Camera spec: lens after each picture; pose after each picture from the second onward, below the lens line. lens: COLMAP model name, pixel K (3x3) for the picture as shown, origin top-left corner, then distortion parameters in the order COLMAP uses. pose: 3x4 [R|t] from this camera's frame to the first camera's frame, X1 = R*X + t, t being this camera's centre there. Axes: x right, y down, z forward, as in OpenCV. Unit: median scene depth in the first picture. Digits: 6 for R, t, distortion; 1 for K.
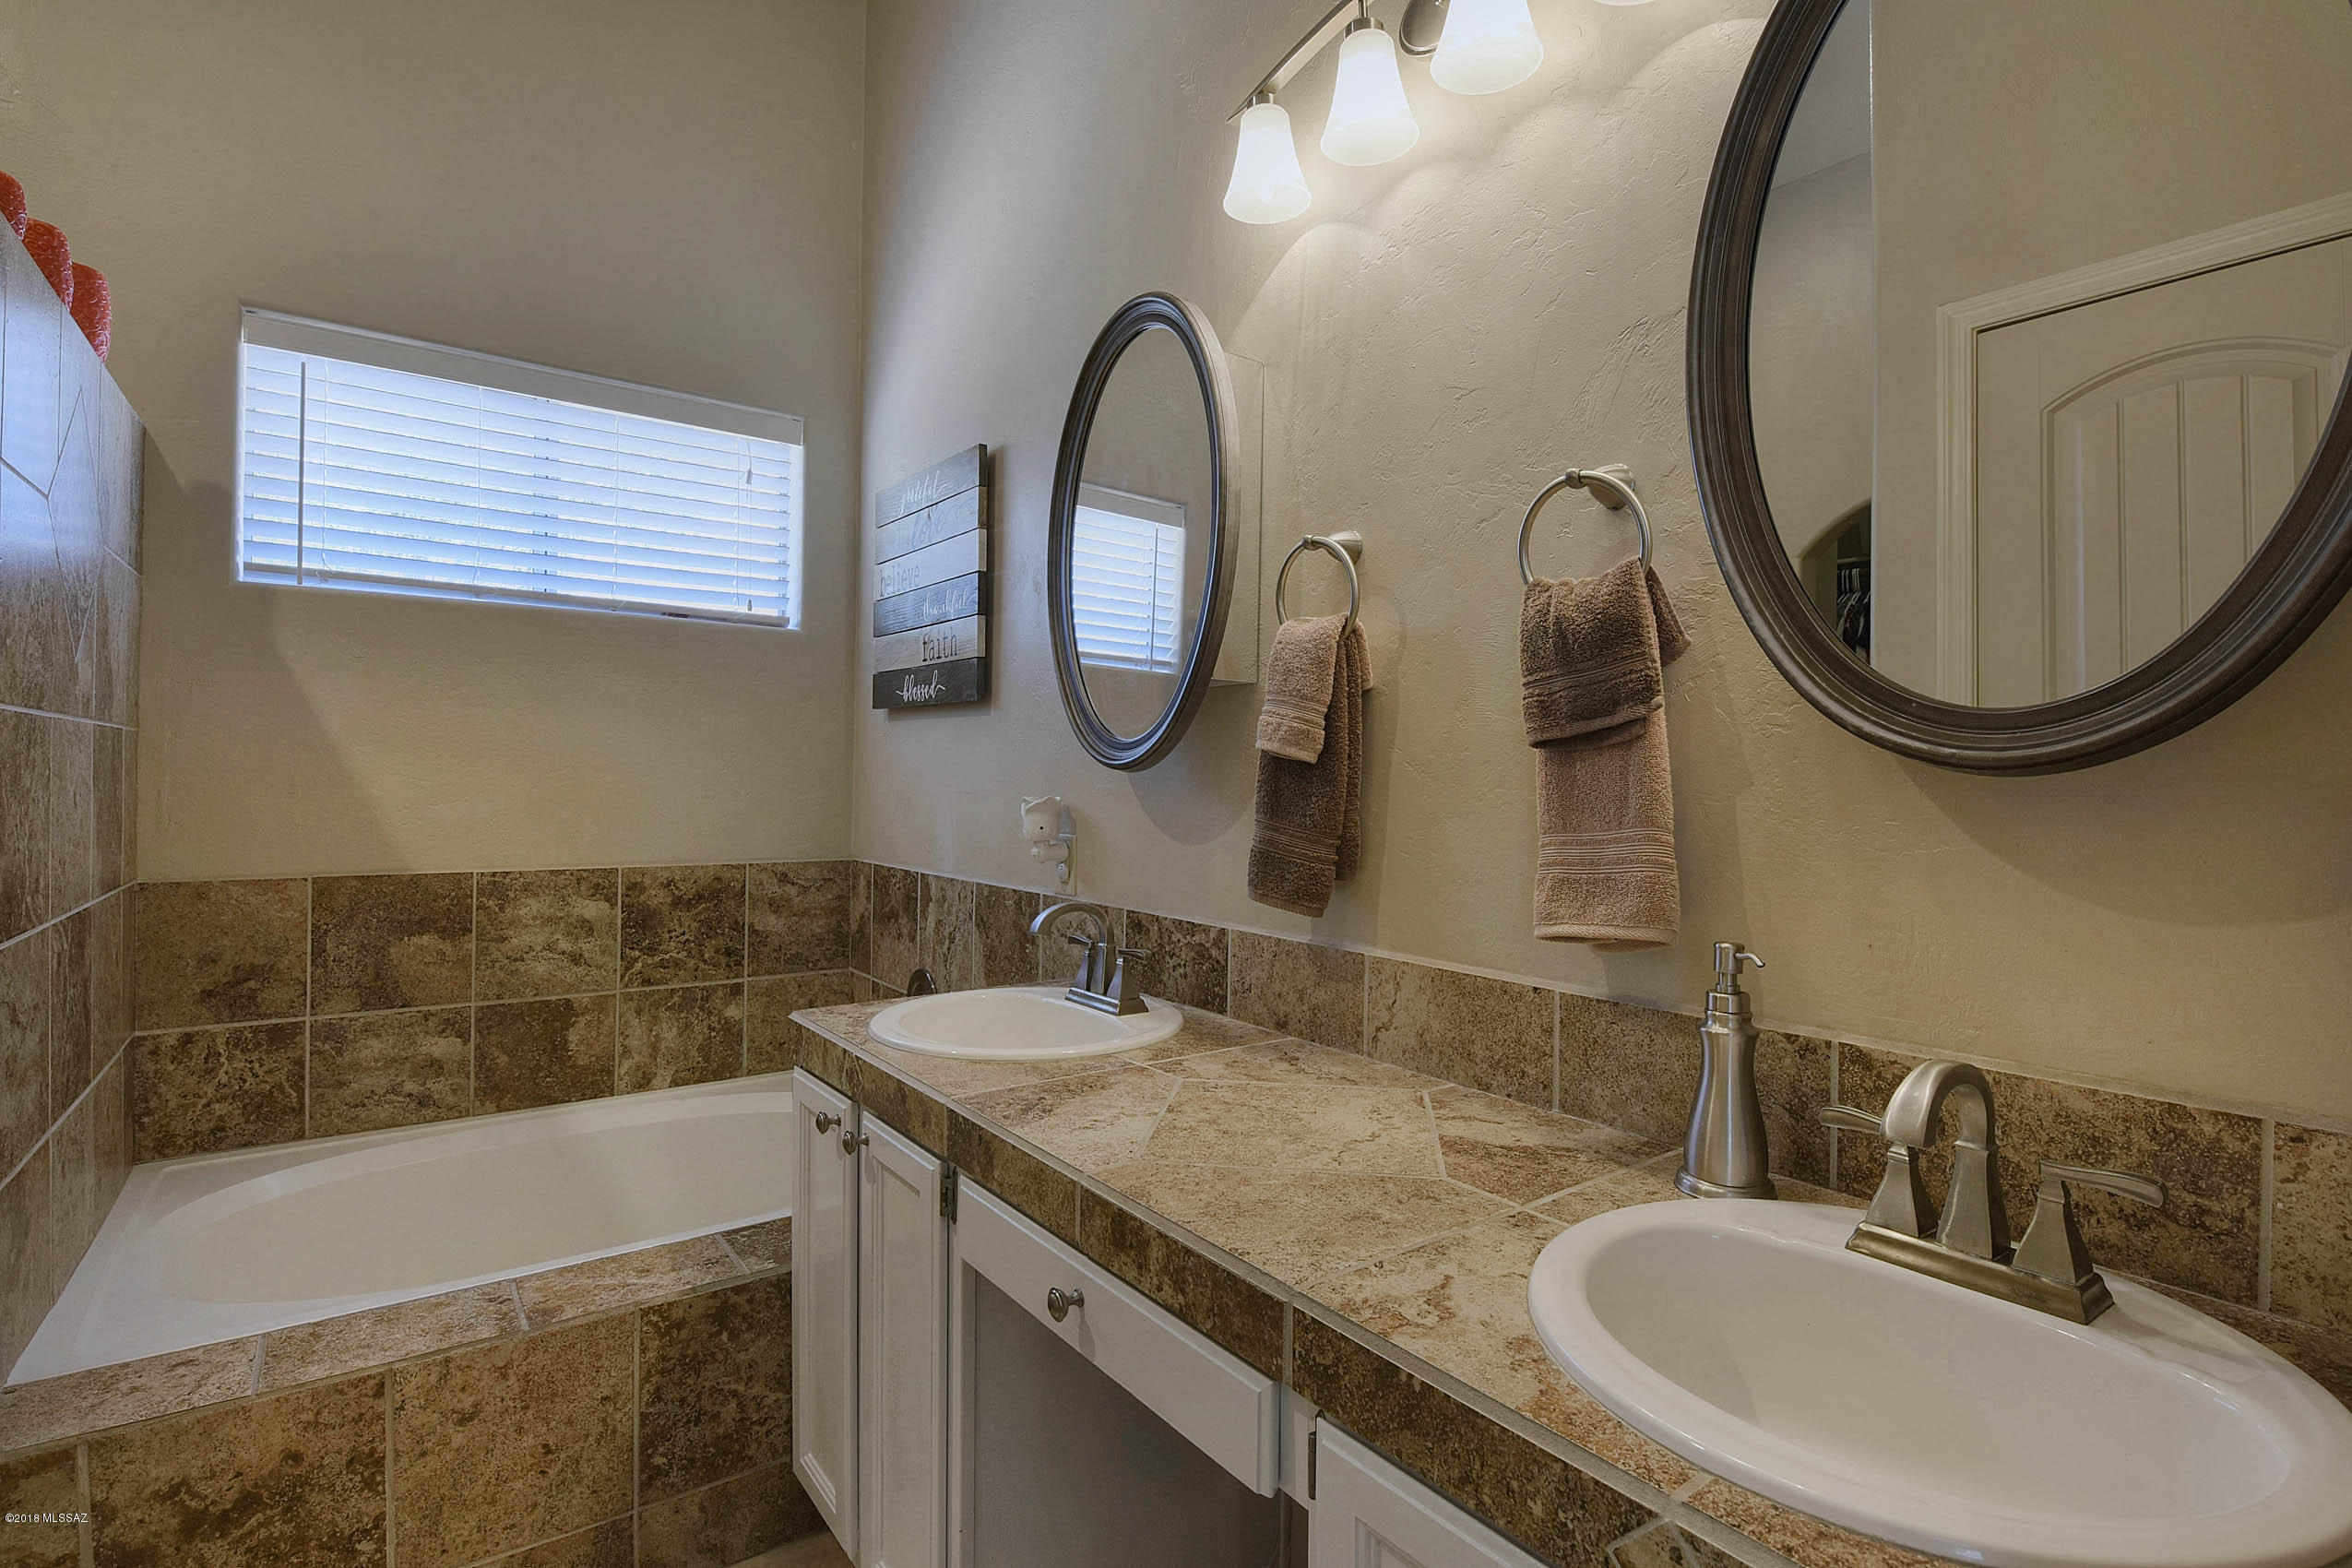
lens RADIAL K [[1106.1, 0, 1186.0], [0, 1106.1, 778.6], [0, 0, 1]] dist [-0.004603, -0.007059]
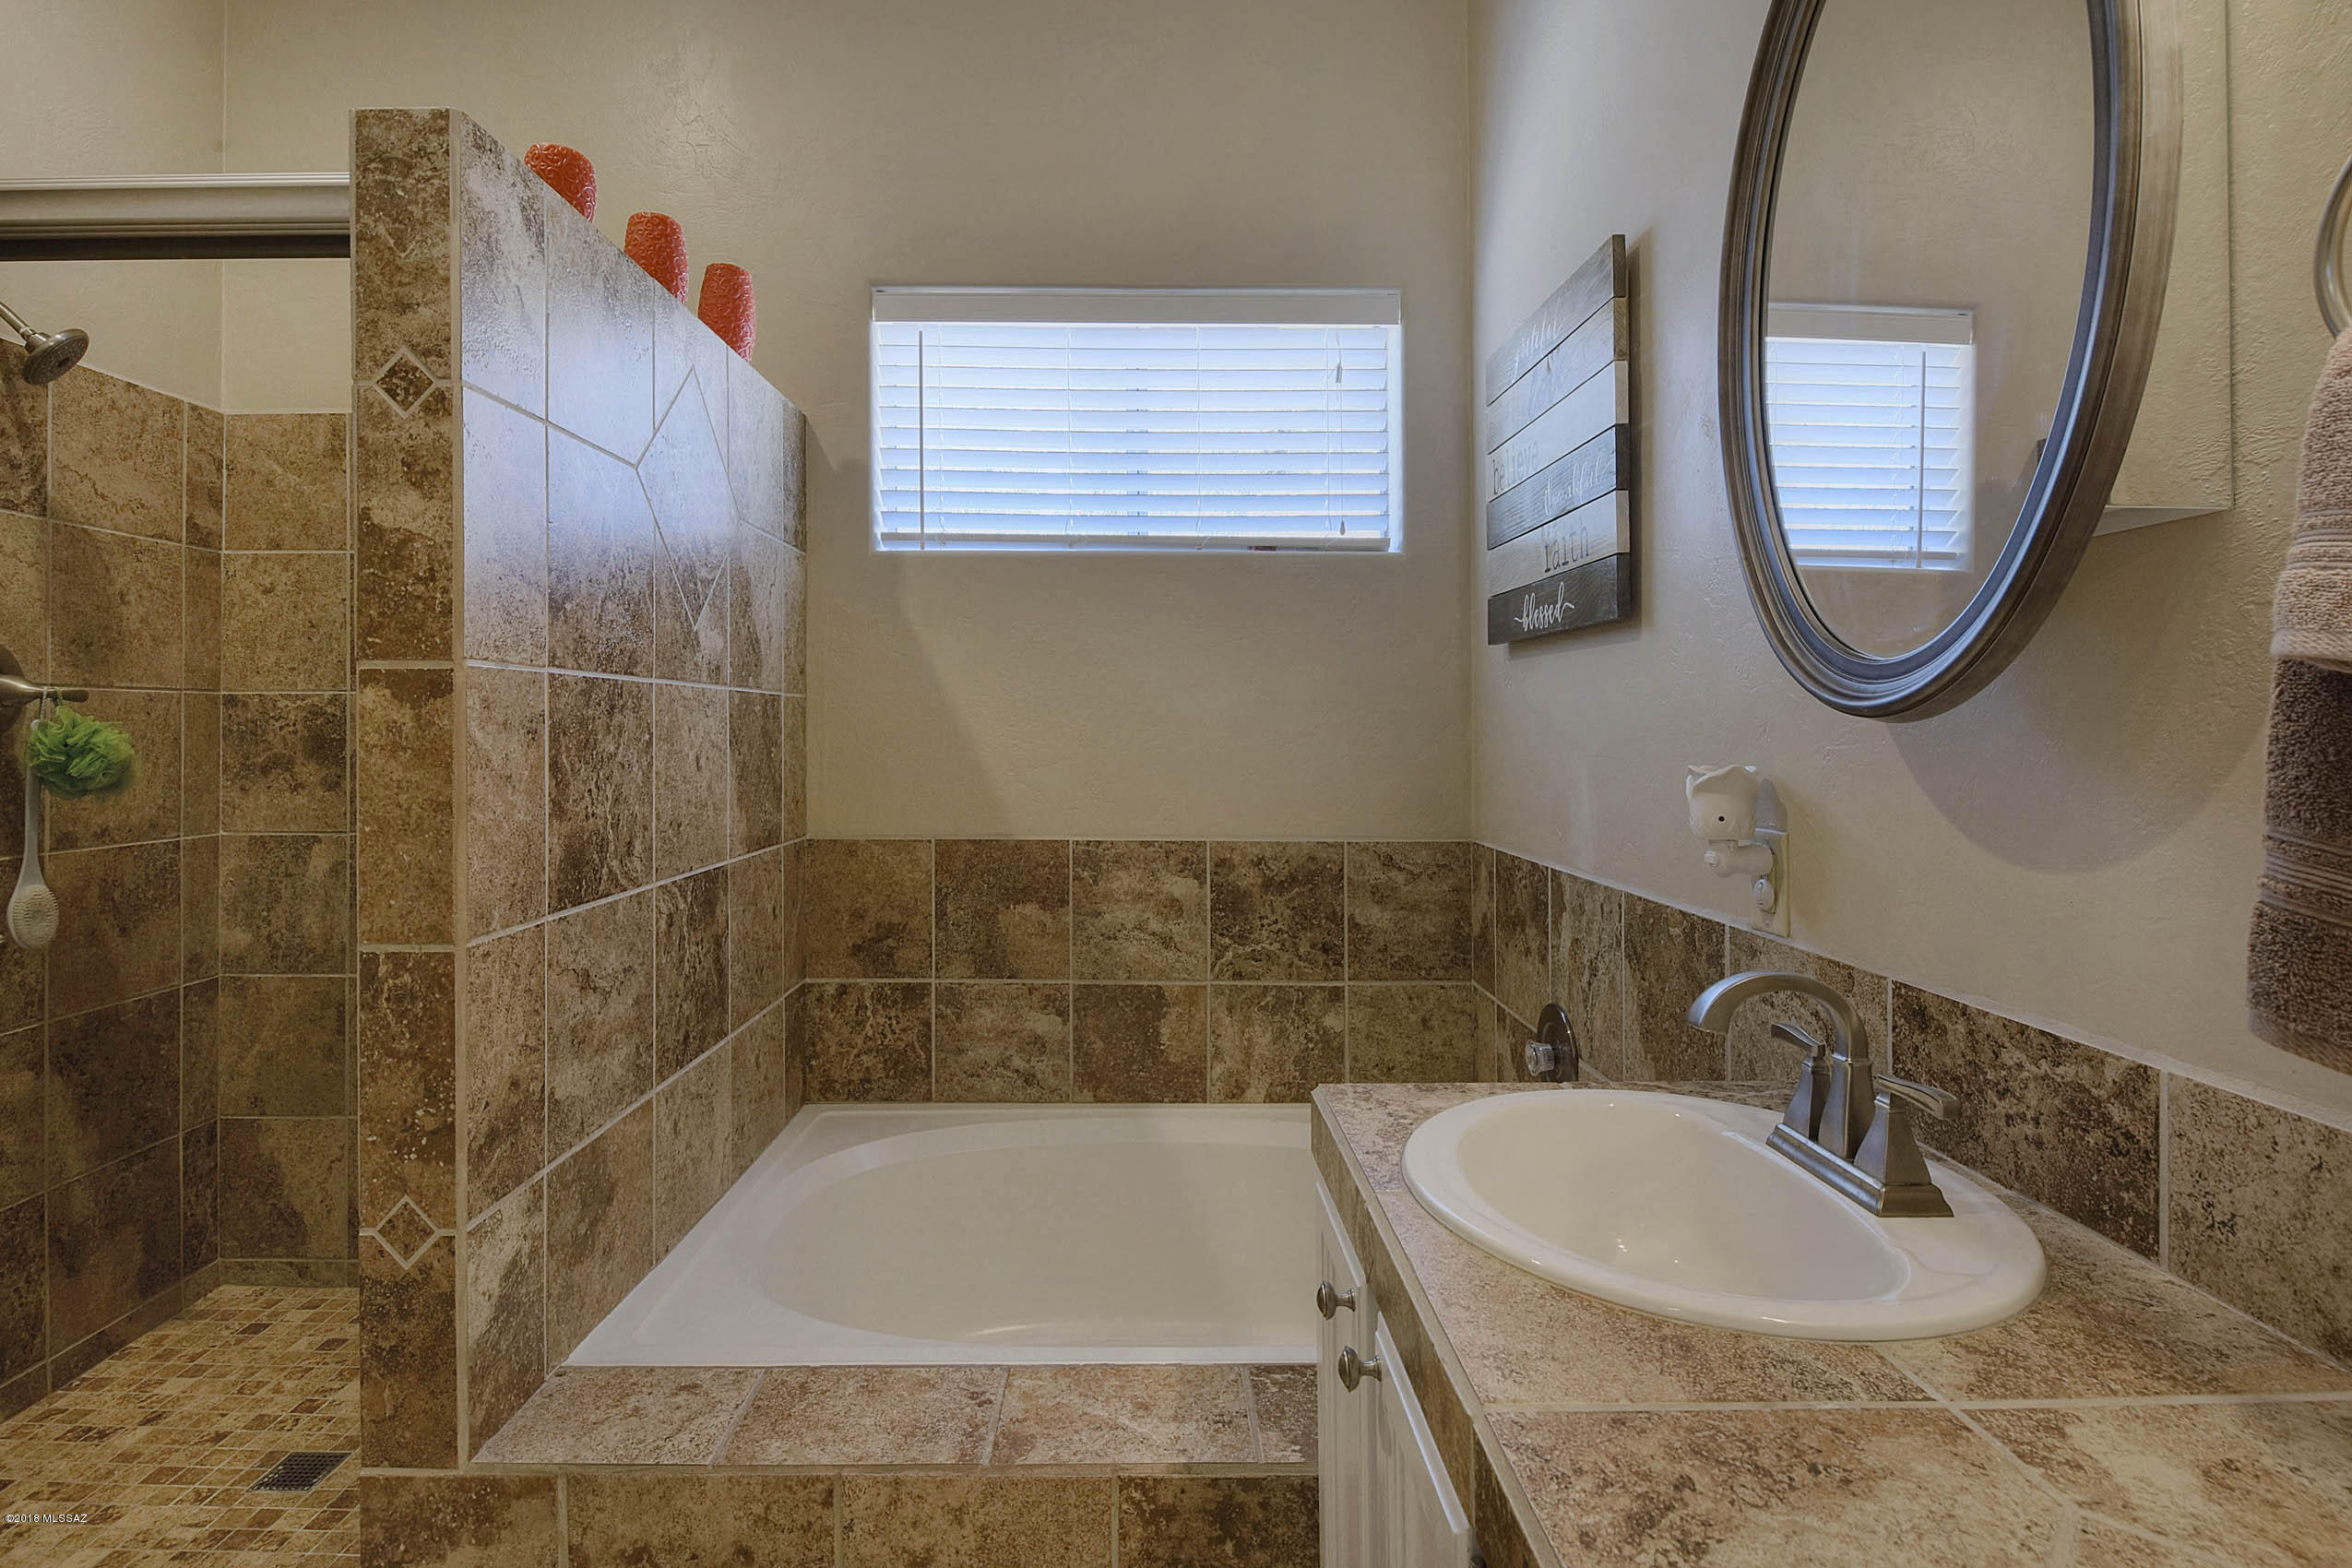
lens RADIAL K [[1106.1, 0, 1206.4], [0, 1106.1, 693.5], [0, 0, 1]] dist [-0.004603, -0.007059]
pose [[0.825597, -0.028381, -0.563546, -0.021346], [0.007637, 0.999205, -0.039132, -0.001931], [0.564209, 0.028004, 0.825157, 0.334203]]
